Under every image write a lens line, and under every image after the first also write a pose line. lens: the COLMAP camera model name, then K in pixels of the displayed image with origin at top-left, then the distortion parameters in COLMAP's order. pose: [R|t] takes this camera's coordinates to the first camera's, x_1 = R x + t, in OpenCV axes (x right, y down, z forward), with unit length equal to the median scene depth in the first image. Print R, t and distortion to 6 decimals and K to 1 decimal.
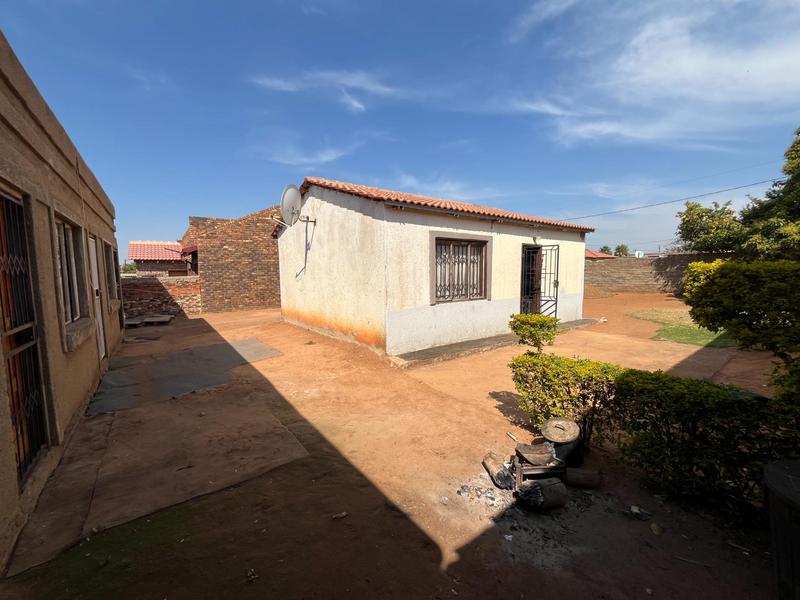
lens RADIAL K [[322.3, 0, 396.3], [0, 322.3, 300.4], [0, 0, 1]] dist [-0.001127, -0.000081]
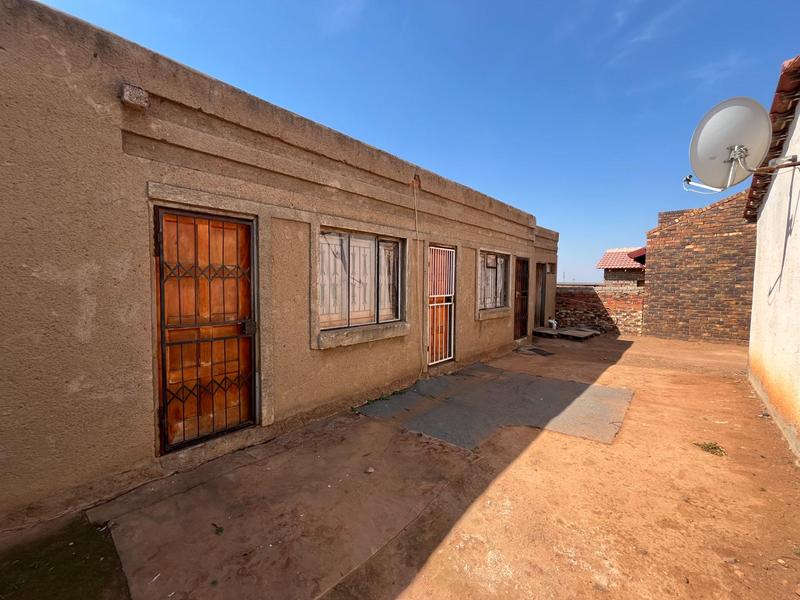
lens RADIAL K [[322.3, 0, 396.3], [0, 322.3, 300.4], [0, 0, 1]] dist [-0.001127, -0.000081]
pose [[0.192902, 0.071653, -0.978598, 0.053637], [-0.099611, 0.993608, 0.053117, -0.039802], [0.976149, 0.087233, 0.198807, 0.403404]]
